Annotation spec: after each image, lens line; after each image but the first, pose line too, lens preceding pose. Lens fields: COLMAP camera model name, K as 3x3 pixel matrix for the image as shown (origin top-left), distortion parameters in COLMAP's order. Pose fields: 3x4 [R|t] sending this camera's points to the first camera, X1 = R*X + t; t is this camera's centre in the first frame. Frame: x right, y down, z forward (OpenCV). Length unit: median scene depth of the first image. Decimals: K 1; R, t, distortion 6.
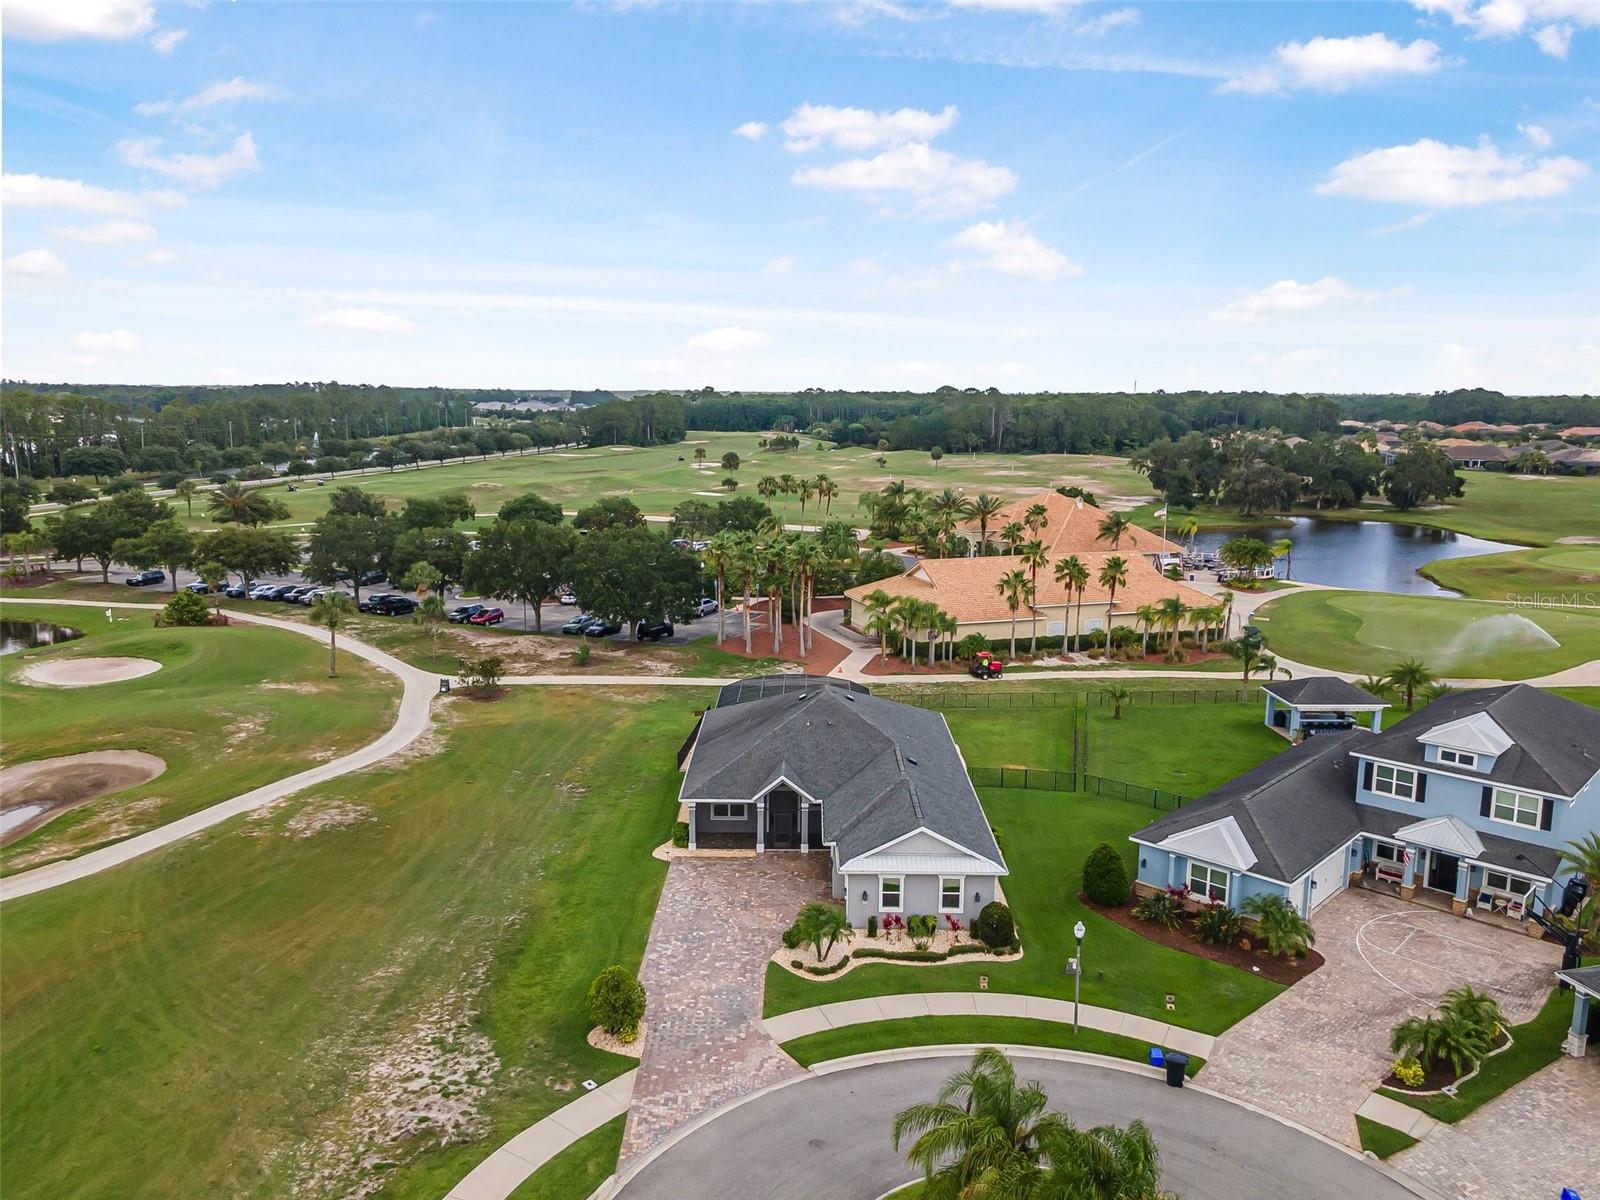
lens RADIAL K [[1164.8, 0, 801.7], [0, 1164.8, 594.9], [0, 0, 1]] dist [0.021079, 0.039088]
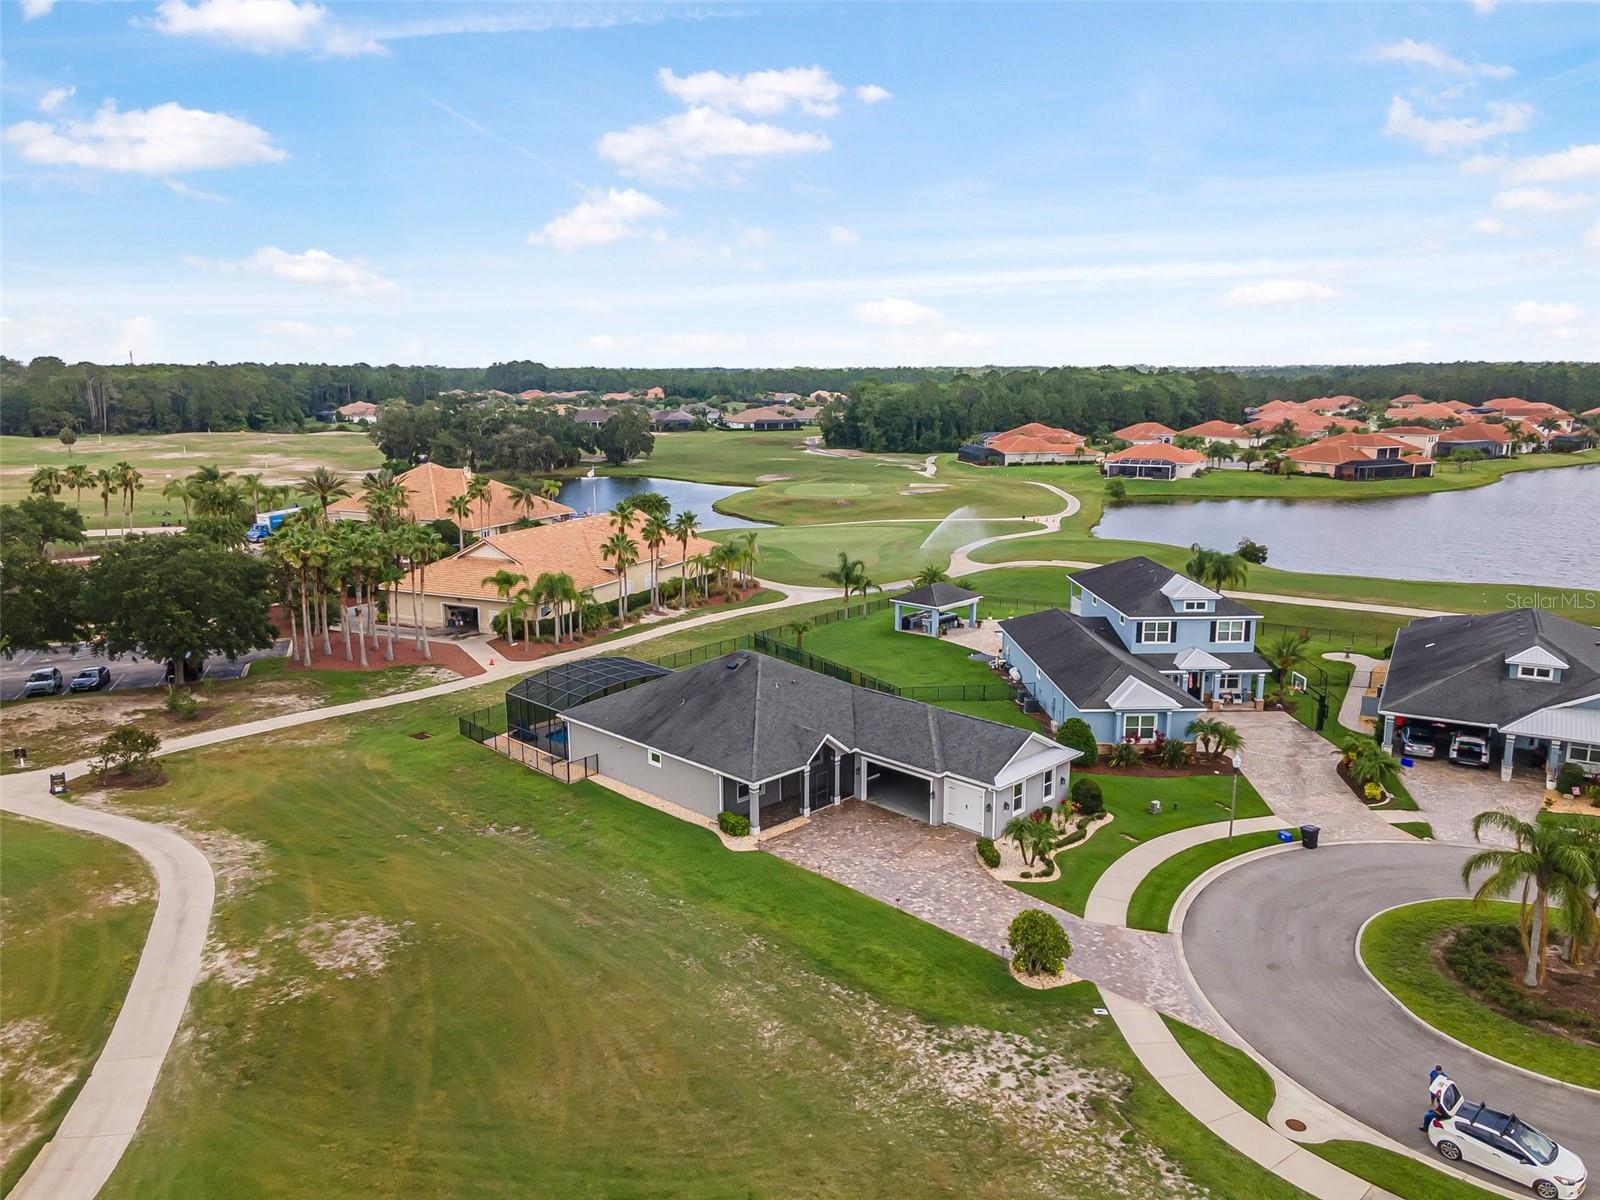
lens RADIAL K [[1164.8, 0, 805.6], [0, 1164.8, 595.4], [0, 0, 1]] dist [0.021079, 0.039088]
pose [[0.702548, -0.146700, 0.696351, -0.816082], [0.130705, 0.988475, 0.076373, -0.047530], [-0.699530, 0.037361, 0.713626, 0.338071]]
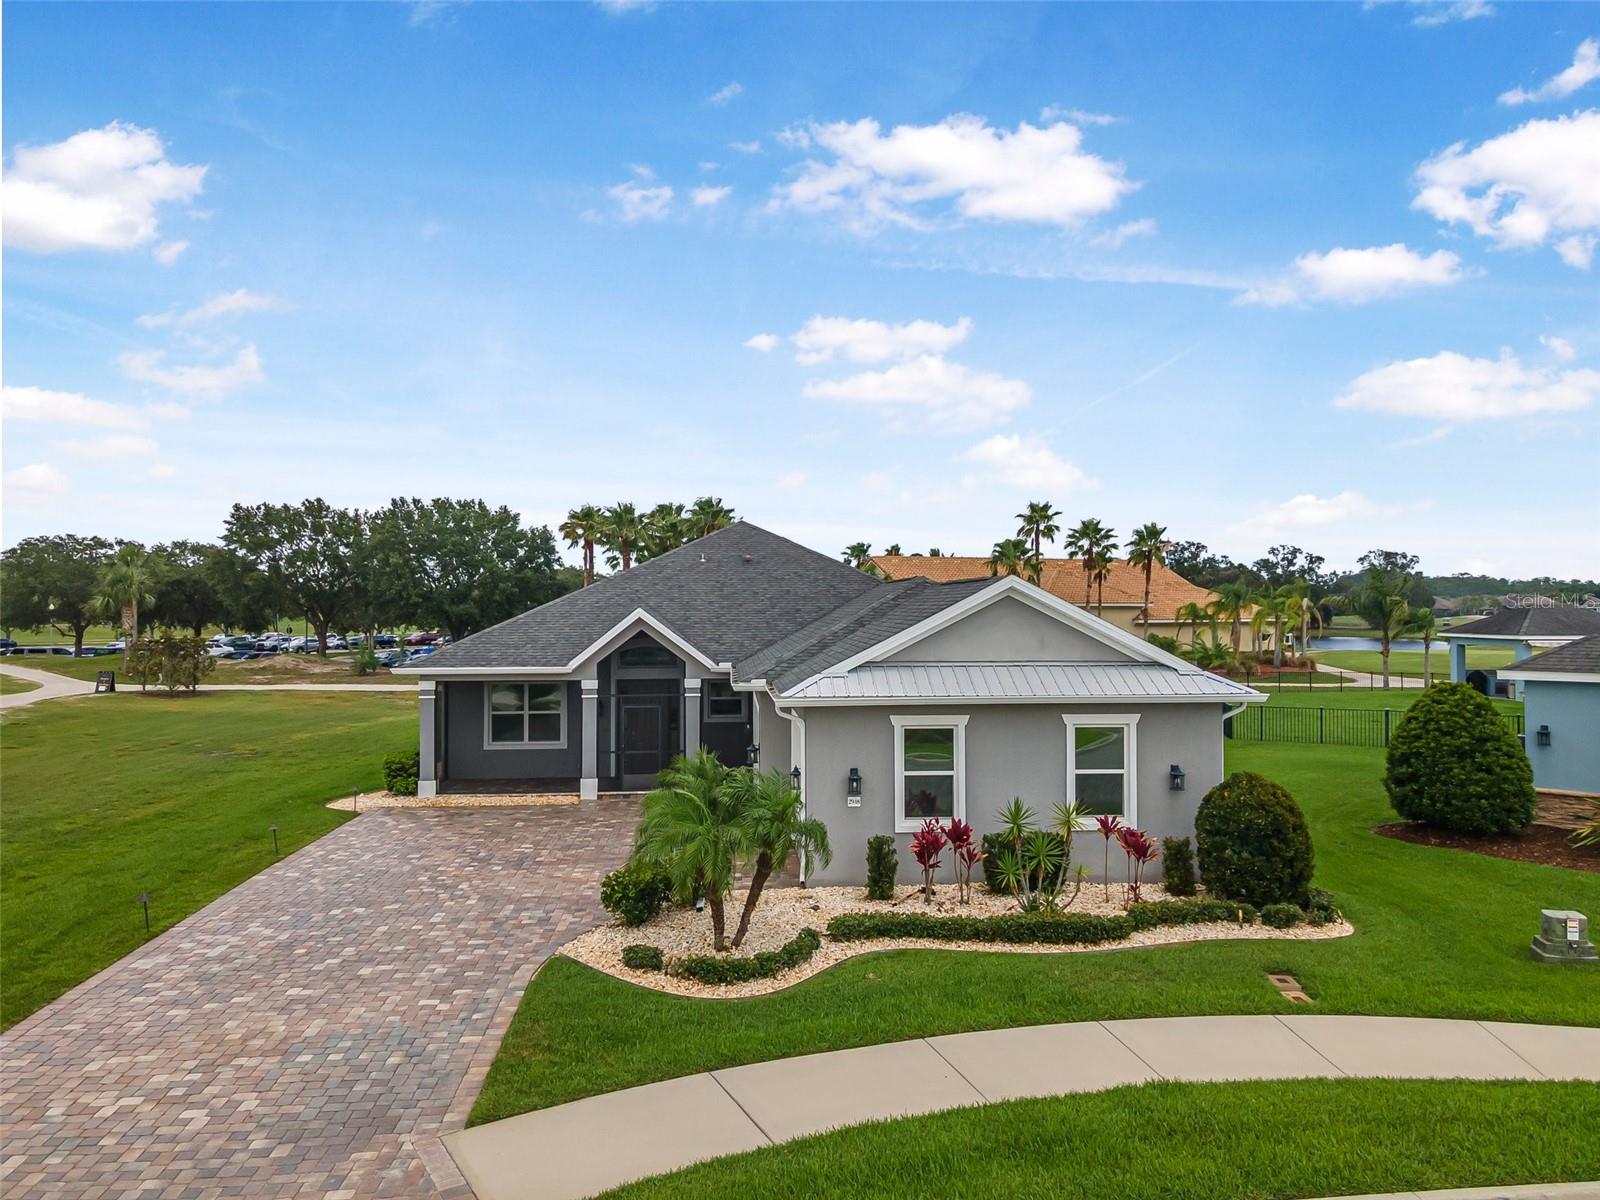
lens RADIAL K [[1164.8, 0, 798.5], [0, 1164.8, 605.6], [0, 0, 1]] dist [0.021079, 0.039088]
pose [[0.997591, -0.013653, 0.068019, 0.015337], [0.025051, 0.985184, -0.169662, 0.264279], [-0.064695, 0.170957, 0.983152, 0.655612]]
